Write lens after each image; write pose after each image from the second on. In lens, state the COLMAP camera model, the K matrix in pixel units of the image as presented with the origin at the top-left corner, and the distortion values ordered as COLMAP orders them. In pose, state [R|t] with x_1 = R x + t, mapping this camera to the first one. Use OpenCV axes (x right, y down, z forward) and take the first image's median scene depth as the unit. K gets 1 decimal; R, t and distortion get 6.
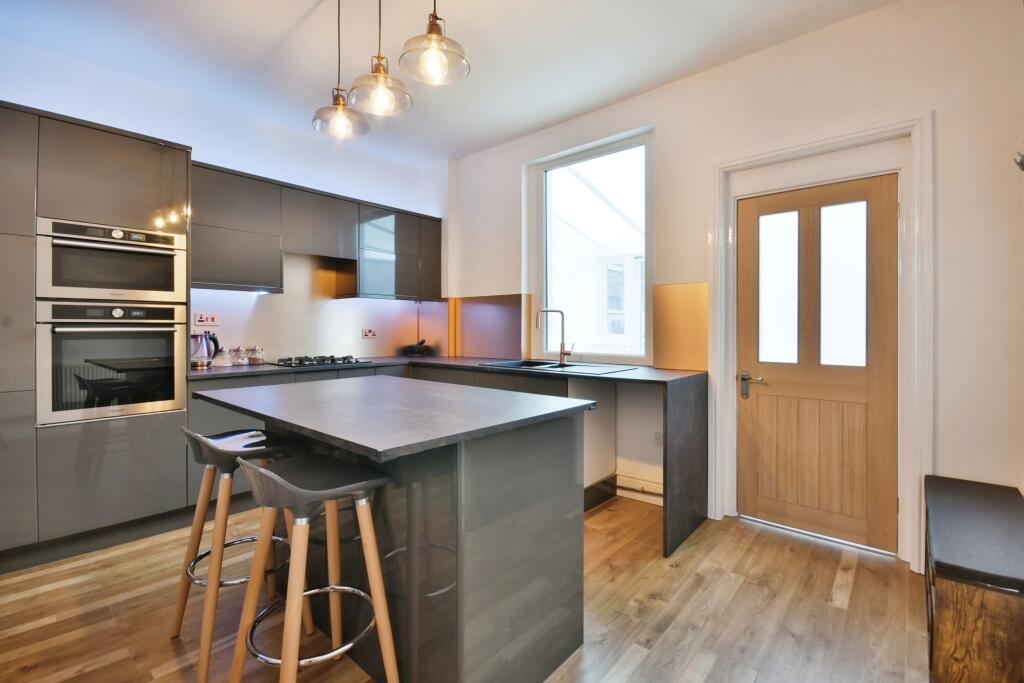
lens RADIAL K [[455.9, 0, 516.3], [0, 455.9, 349.5], [0, 0, 1]] dist [-0.002555, 0.000125]
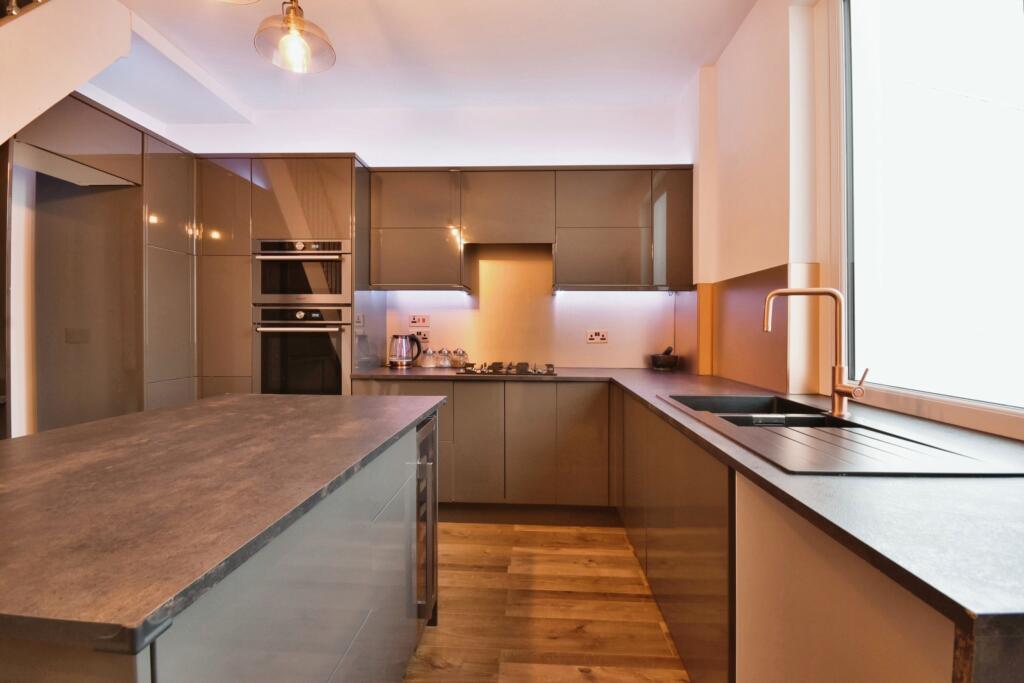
lens RADIAL K [[455.9, 0, 518.9], [0, 455.9, 334.5], [0, 0, 1]] dist [-0.002555, 0.000125]
pose [[0.618696, 0.011450, -0.785547, 0.278251], [-0.042511, 0.998917, -0.018921, -0.026125], [0.784479, 0.045101, 0.618513, 0.566125]]
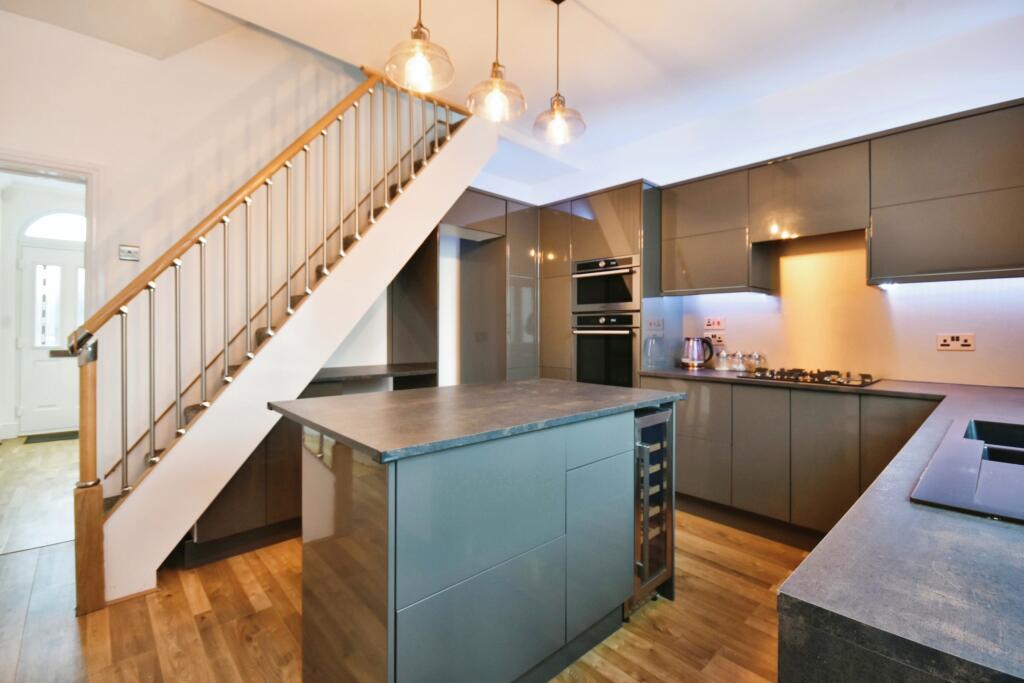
lens RADIAL K [[455.9, 0, 516.0], [0, 455.9, 332.1], [0, 0, 1]] dist [-0.002555, 0.000125]
pose [[-0.106378, 0.001625, -0.994324, 0.421534], [-0.052492, 0.998595, 0.007247, -0.031728], [0.992939, 0.052965, -0.106144, 0.691676]]
